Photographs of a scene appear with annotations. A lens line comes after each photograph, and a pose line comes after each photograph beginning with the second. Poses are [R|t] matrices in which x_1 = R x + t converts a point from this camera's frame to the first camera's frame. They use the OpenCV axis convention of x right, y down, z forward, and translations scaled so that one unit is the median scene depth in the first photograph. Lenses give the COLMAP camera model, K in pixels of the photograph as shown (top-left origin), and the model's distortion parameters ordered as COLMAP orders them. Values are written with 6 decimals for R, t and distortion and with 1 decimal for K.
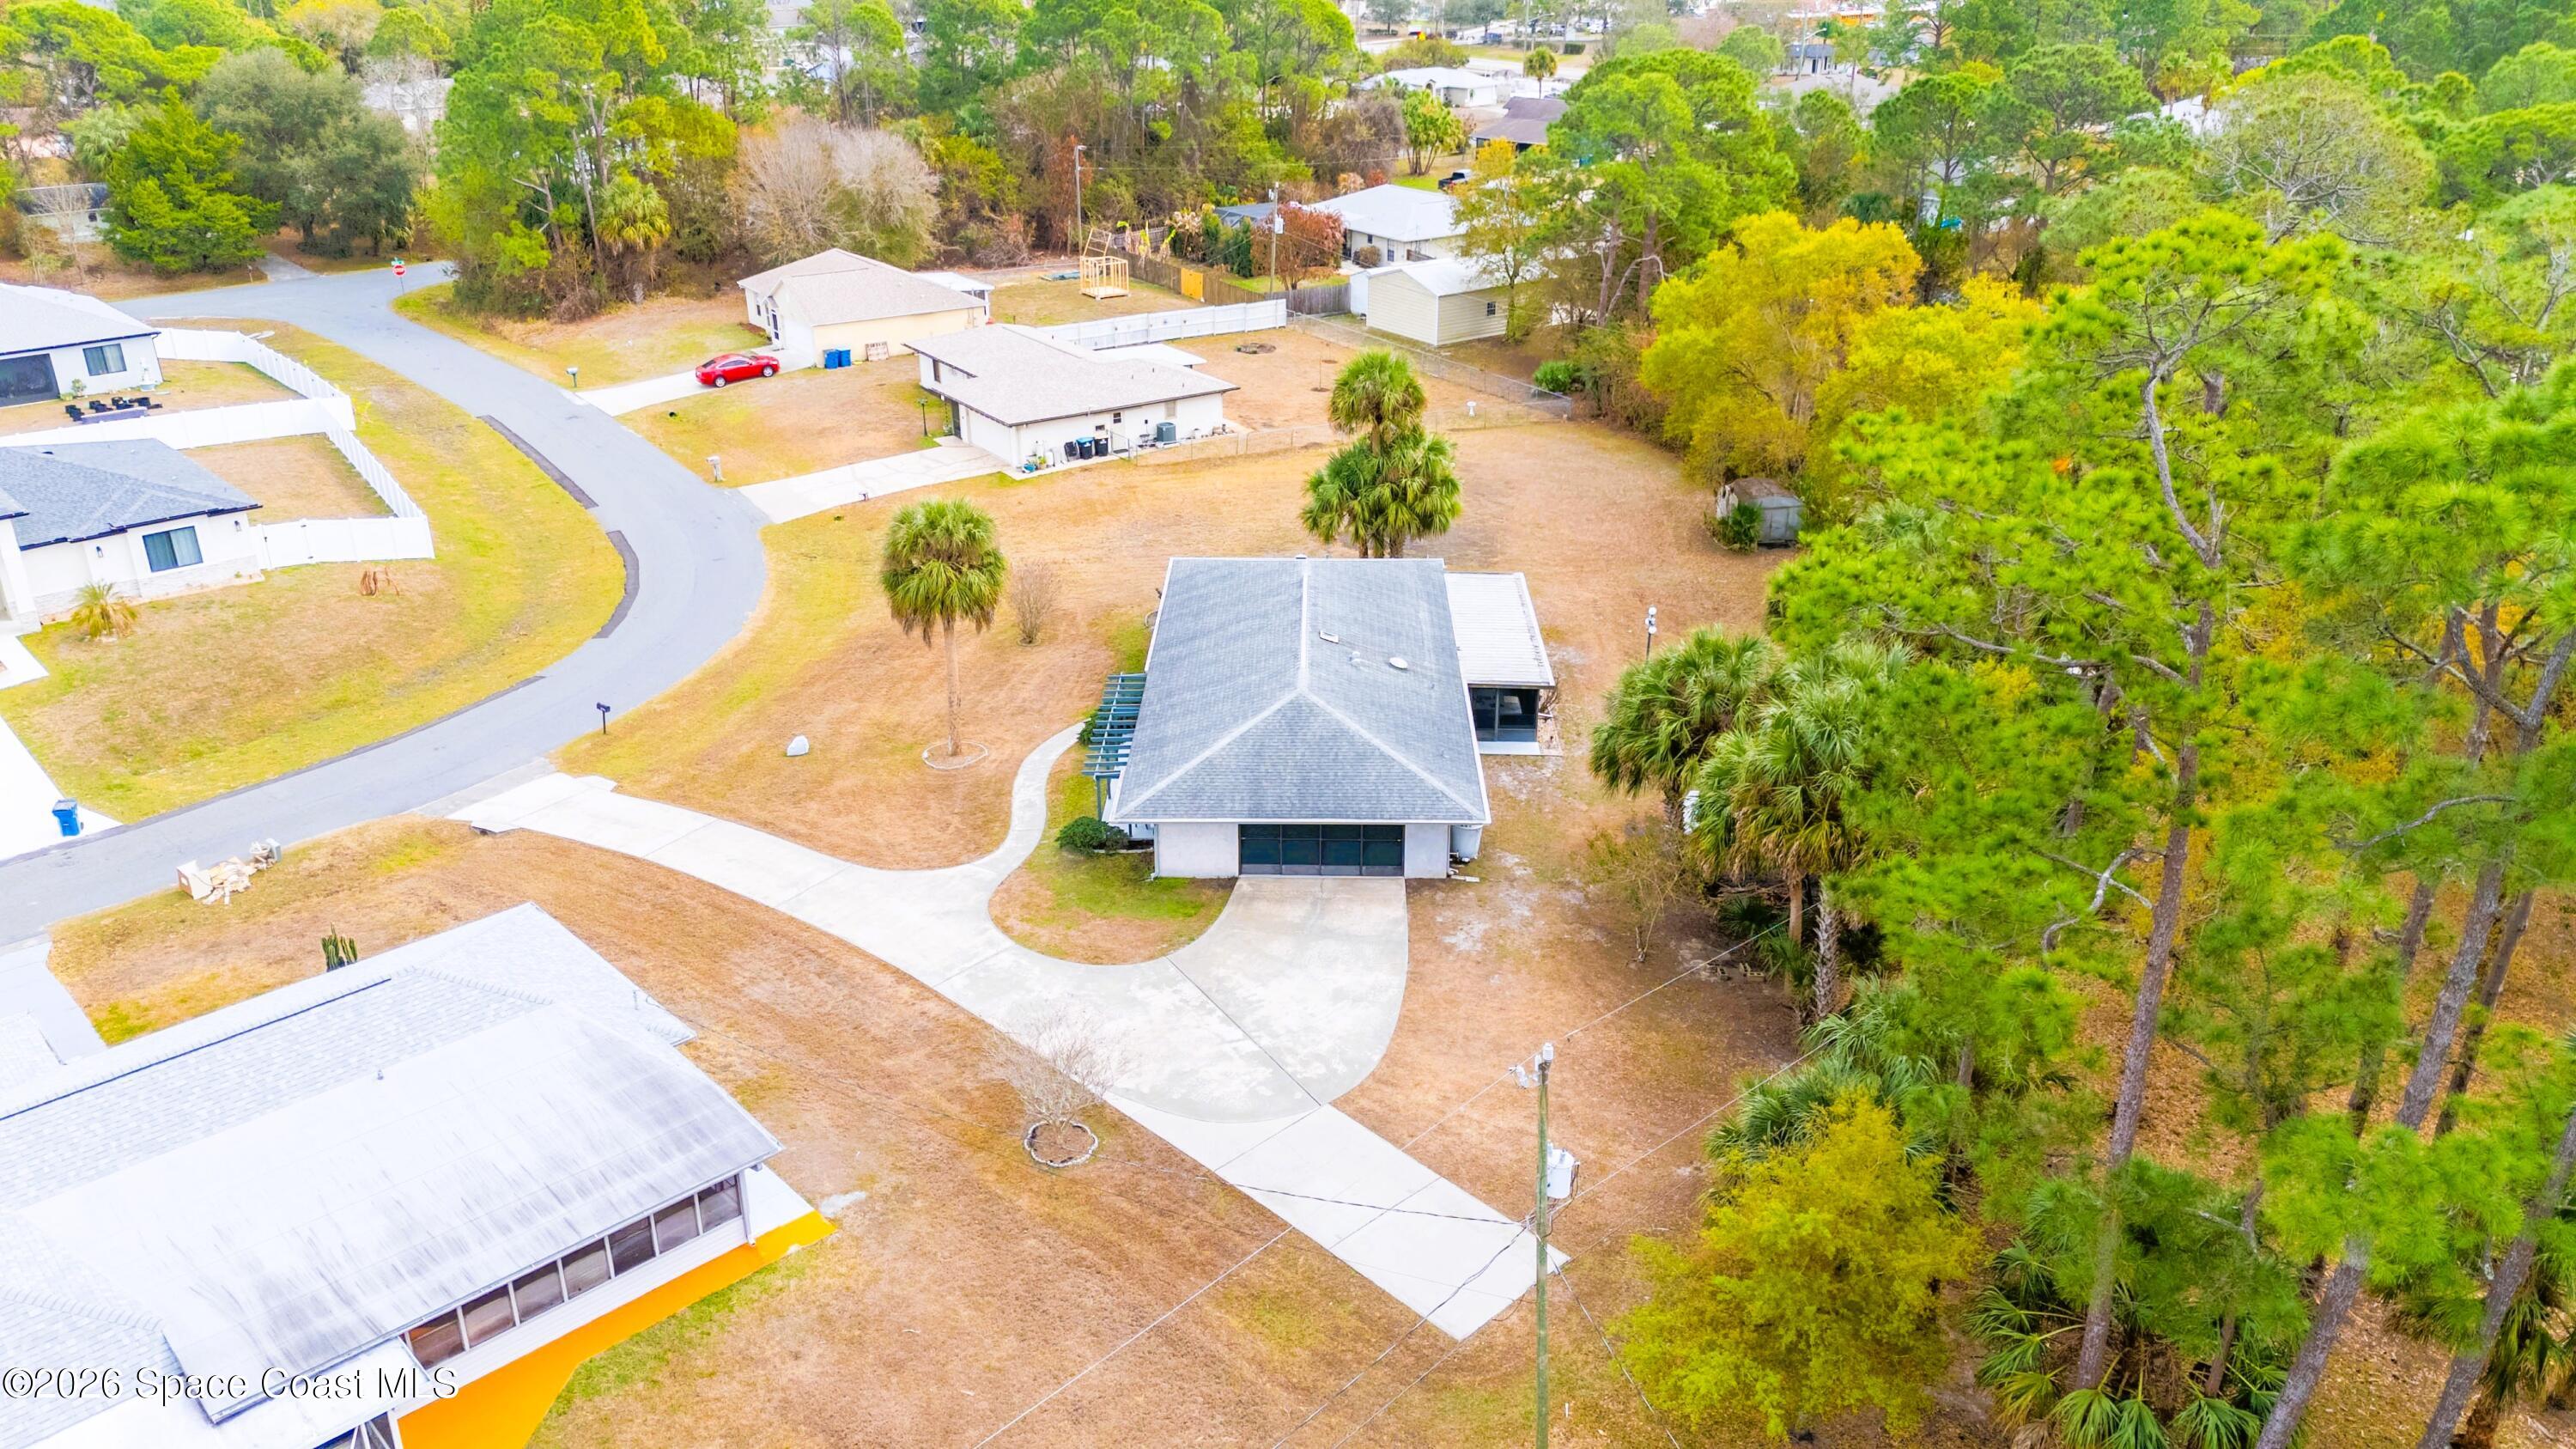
lens RADIAL K [[1909.0, 0, 1287.0], [0, 1909.0, 721.4], [0, 0, 1]] dist [0.052811, -0.042046]
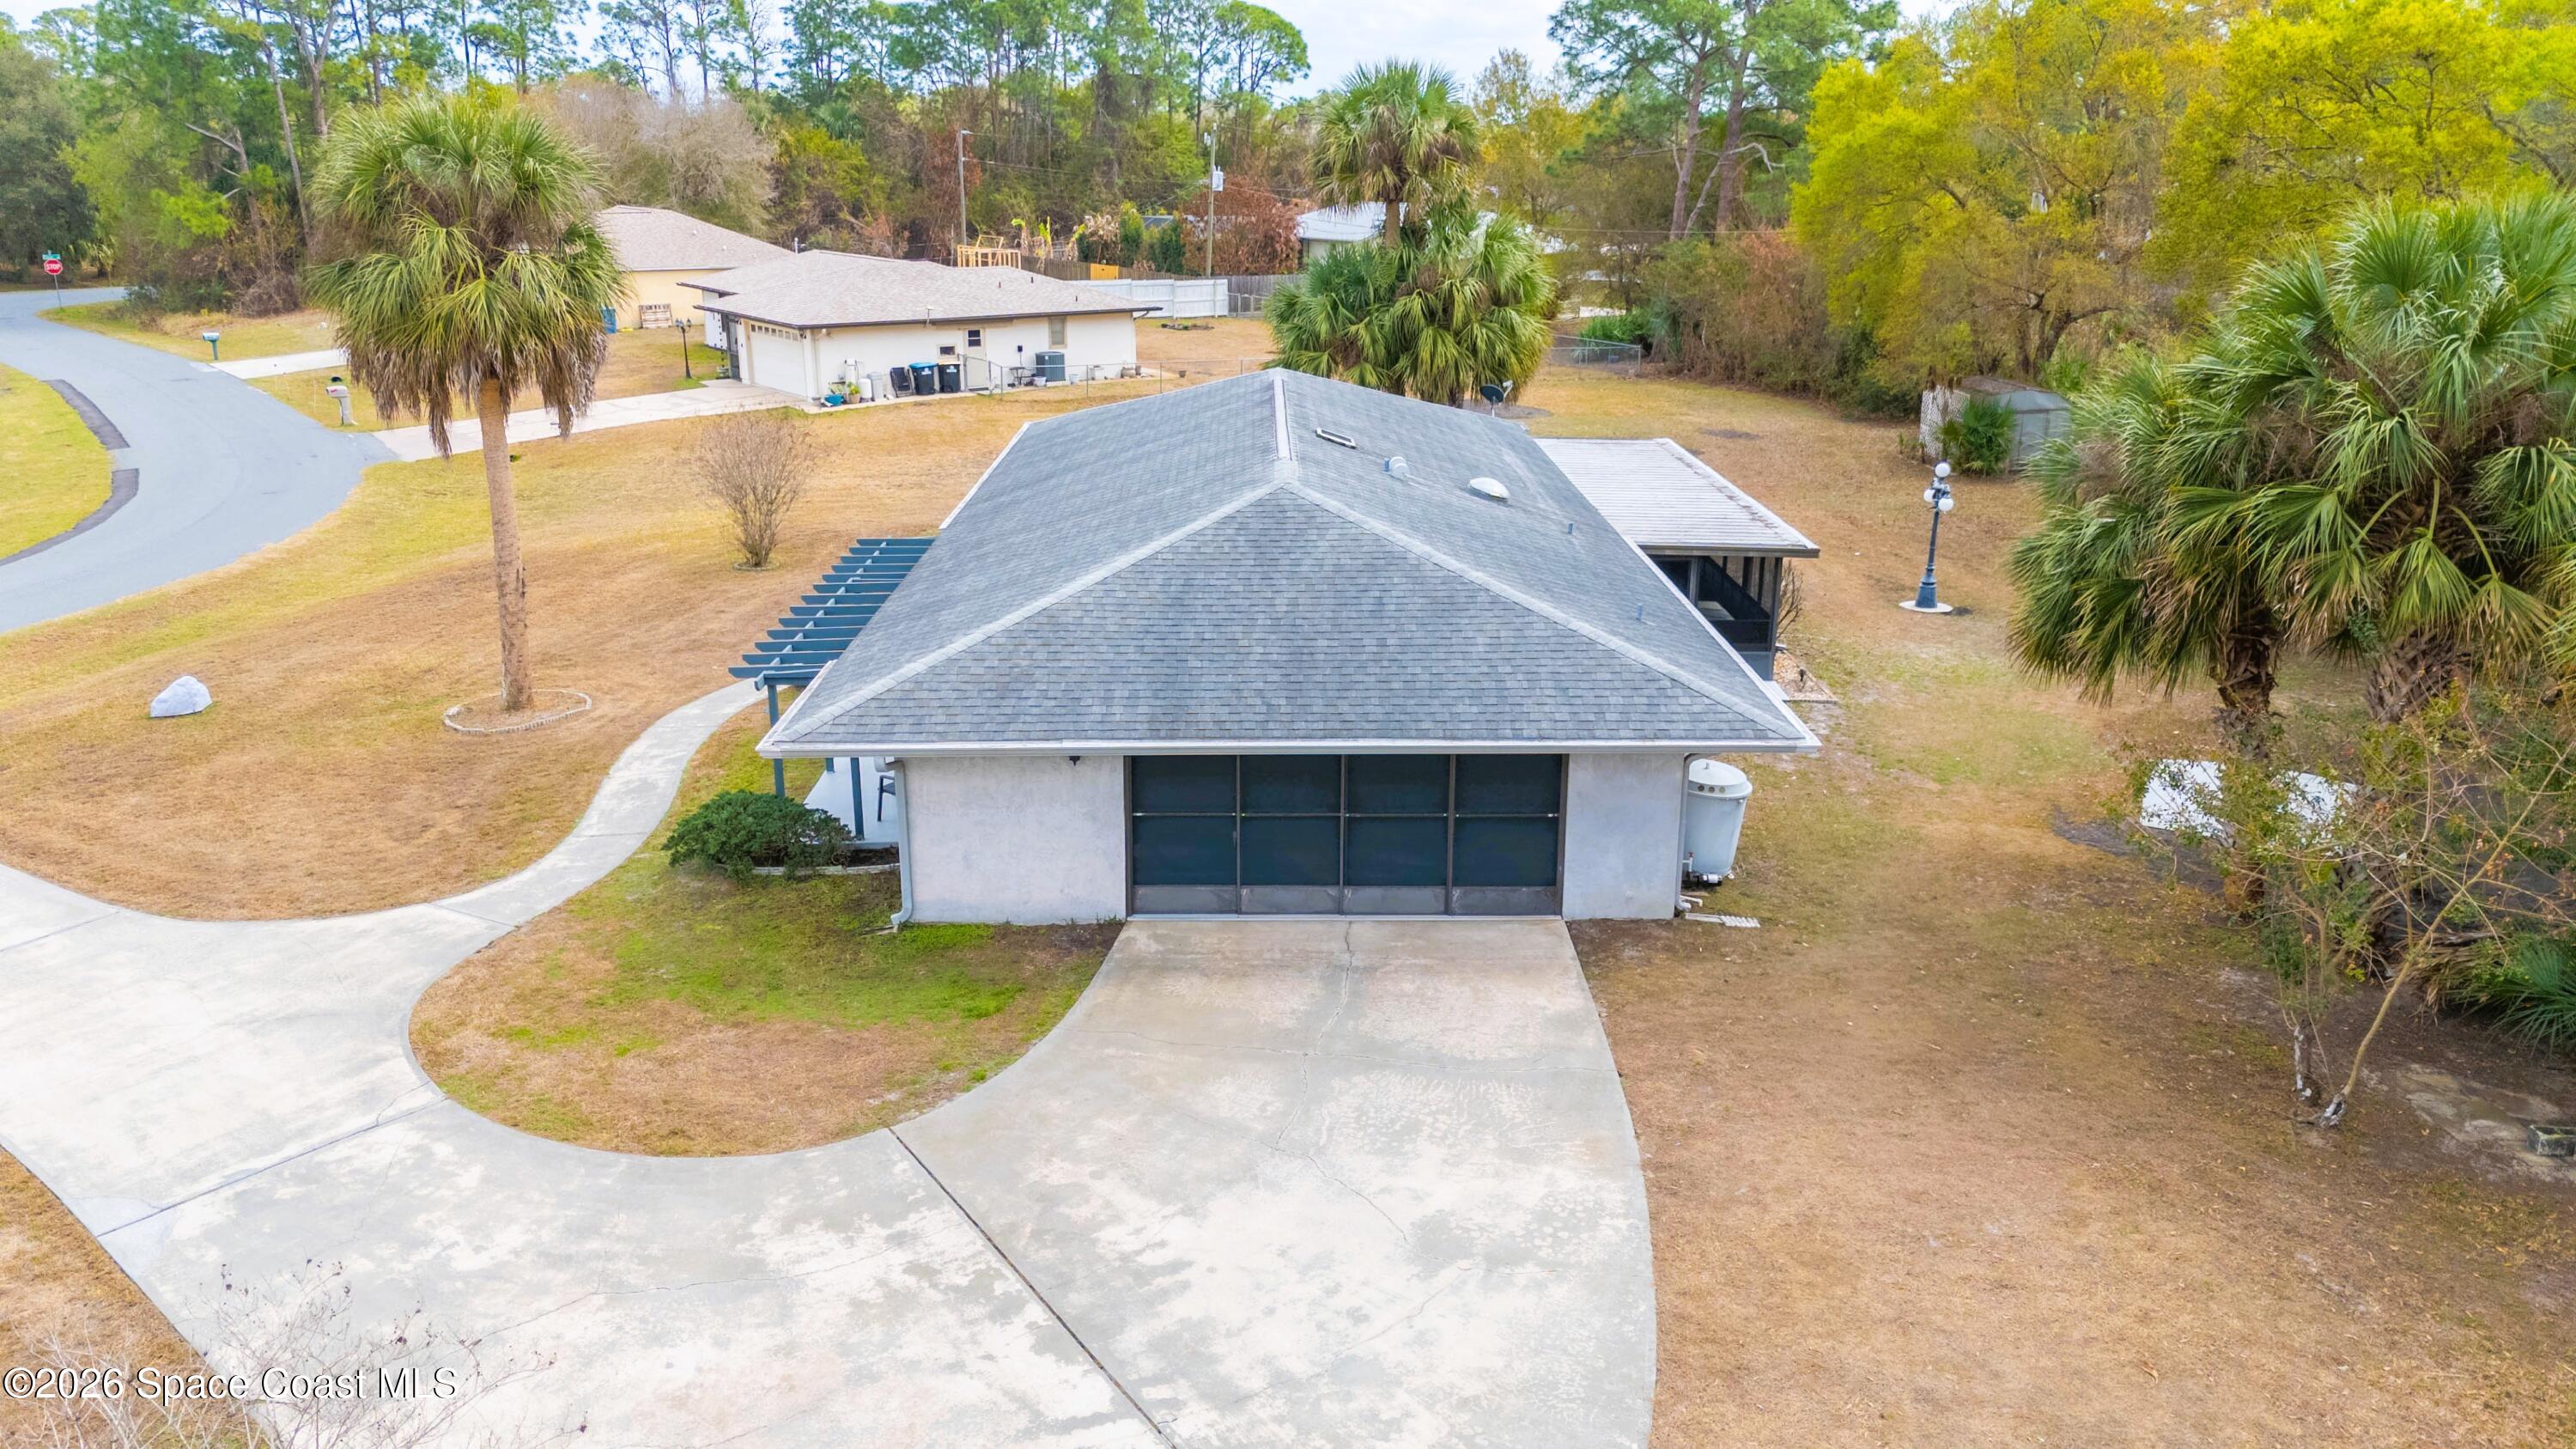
lens RADIAL K [[1909.0, 0, 1287.4], [0, 1909.0, 734.8], [0, 0, 1]] dist [0.052811, -0.042046]
pose [[0.999465, -0.004980, 0.032329, -0.004679], [0.008459, 0.994072, -0.108392, 0.075486], [-0.031598, 0.108607, 0.993582, 0.544024]]
